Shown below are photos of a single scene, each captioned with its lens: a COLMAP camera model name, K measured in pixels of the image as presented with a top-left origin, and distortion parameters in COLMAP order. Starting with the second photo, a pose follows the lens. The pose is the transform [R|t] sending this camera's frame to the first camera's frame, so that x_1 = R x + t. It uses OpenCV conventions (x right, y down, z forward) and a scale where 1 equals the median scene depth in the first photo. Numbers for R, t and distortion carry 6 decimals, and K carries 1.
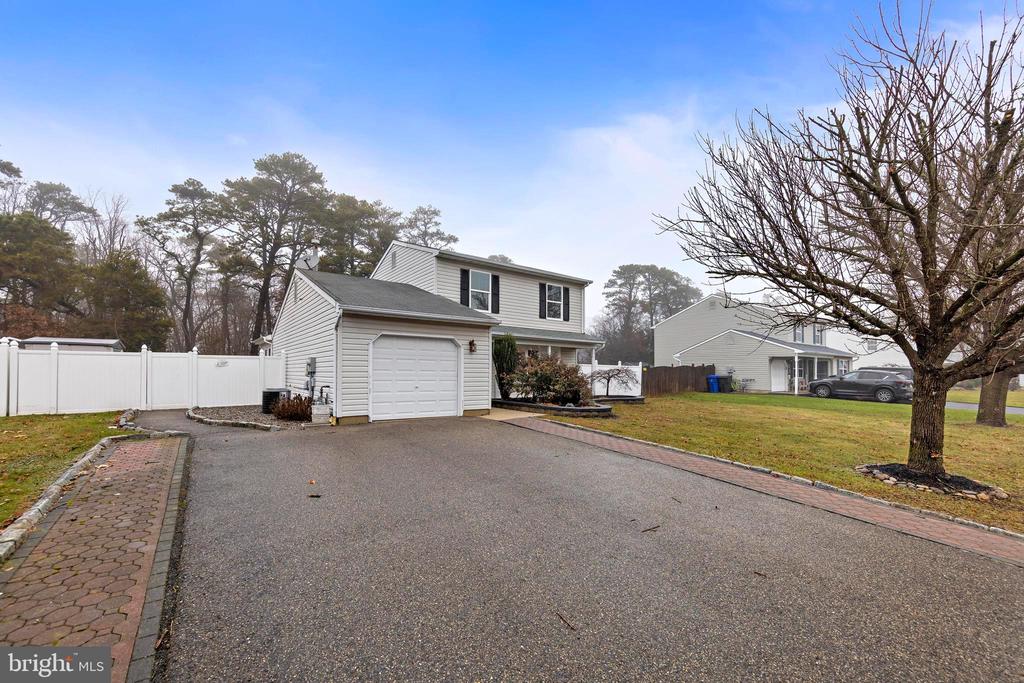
lens RADIAL K [[409.6, 0, 523.0], [0, 409.6, 375.2], [0, 0, 1]] dist [0.015459, 0.000172]
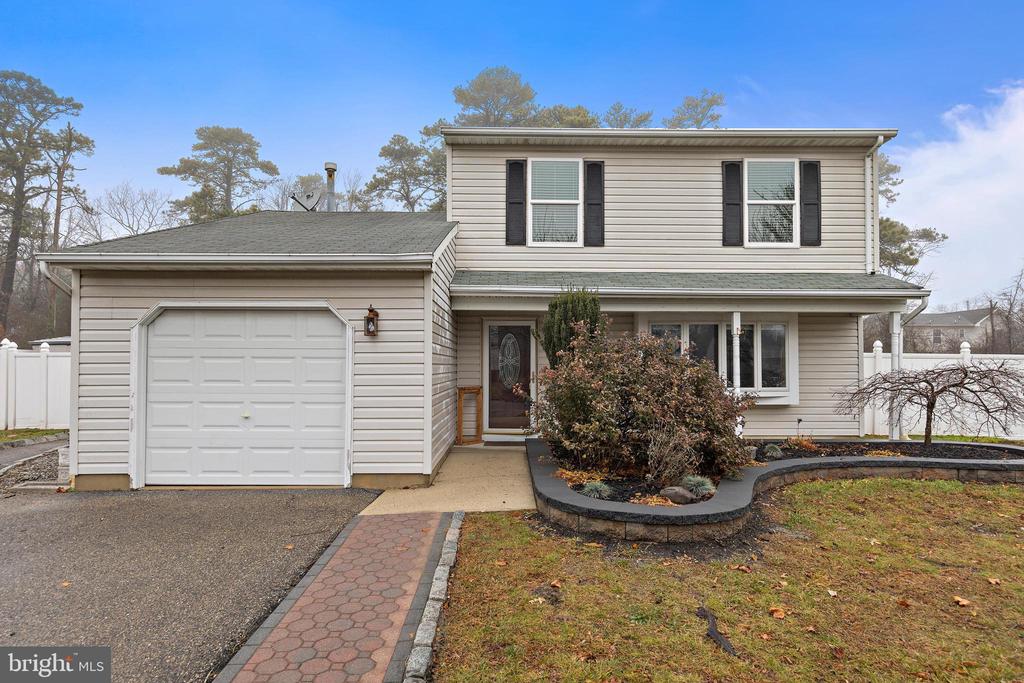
lens RADIAL K [[617.9, 0, 507.3], [0, 617.9, 349.0], [0, 0, 1]] dist [0.015646, -0.001934]
pose [[0.805379, -0.022458, -0.592334, 0.243682], [0.001436, 0.999353, -0.035937, -0.014001], [0.592758, 0.028092, 0.804890, 0.386073]]
